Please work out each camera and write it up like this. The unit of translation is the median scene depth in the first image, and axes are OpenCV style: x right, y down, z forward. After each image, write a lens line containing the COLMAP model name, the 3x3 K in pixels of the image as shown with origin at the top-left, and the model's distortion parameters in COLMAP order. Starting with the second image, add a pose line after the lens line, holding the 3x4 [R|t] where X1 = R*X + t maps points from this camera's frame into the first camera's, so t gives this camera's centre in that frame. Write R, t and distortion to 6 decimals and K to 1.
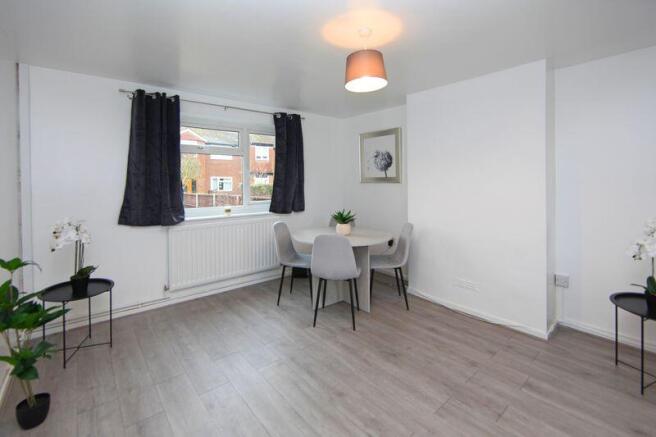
lens RADIAL K [[291.4, 0, 332.0], [0, 291.4, 223.7], [0, 0, 1]] dist [-0.003793, 0.000007]
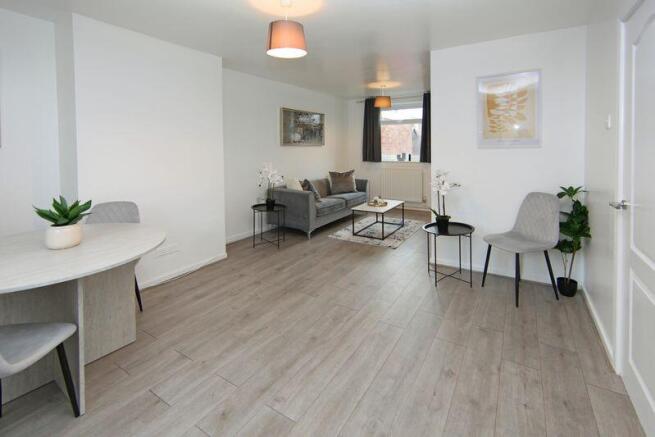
lens RADIAL K [[293.9, 0, 306.7], [0, 293.9, 217.4], [0, 0, 1]] dist [-0.000312, 0.000063]
pose [[-0.238623, -0.216934, 0.946572, -0.656122], [0.146925, 0.955444, 0.256006, -0.098338], [-0.959933, 0.200164, -0.196118, 0.828990]]
